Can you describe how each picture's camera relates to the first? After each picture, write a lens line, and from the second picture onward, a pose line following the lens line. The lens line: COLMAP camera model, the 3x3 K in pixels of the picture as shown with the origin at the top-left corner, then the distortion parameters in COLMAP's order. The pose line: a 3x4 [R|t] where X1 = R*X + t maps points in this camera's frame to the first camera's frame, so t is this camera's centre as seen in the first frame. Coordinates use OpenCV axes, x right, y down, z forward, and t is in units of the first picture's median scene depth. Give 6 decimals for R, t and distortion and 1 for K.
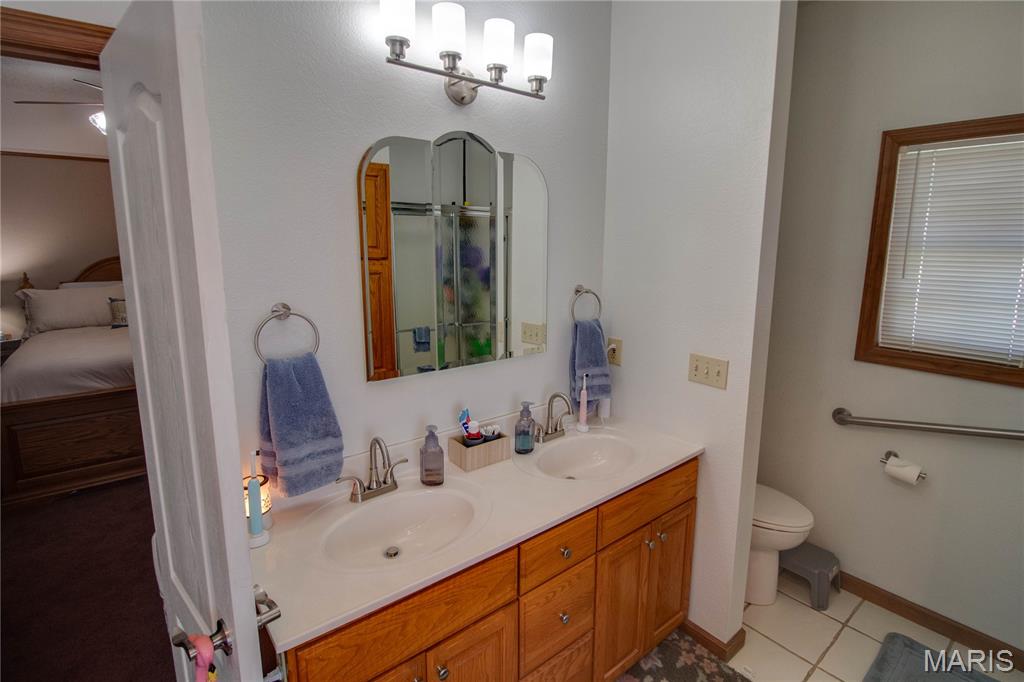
lens RADIAL K [[461.7, 0, 512.0], [0, 461.7, 341.0], [0, 0, 1]] dist [-0.000831, -0.000003]
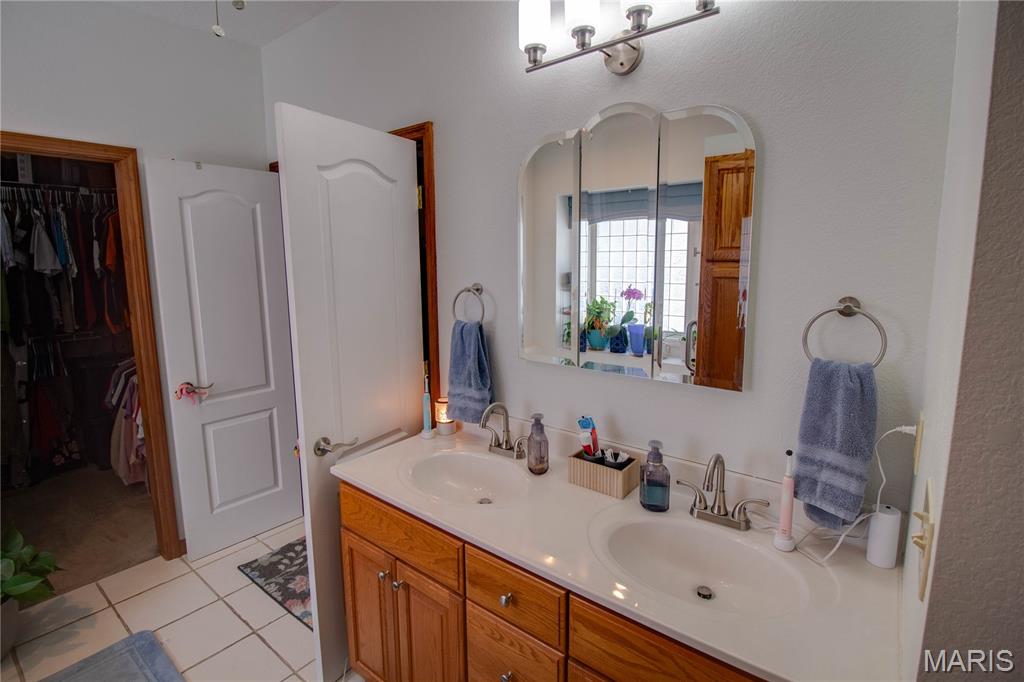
lens RADIAL K [[494.8, 0, 517.8], [0, 494.8, 321.4], [0, 0, 1]] dist [0.000324, 0.000267]
pose [[0.251611, 0.137105, -0.958068, 0.808369], [-0.166953, 0.981224, 0.096573, -0.109291], [0.953320, 0.135653, 0.269777, 0.632049]]
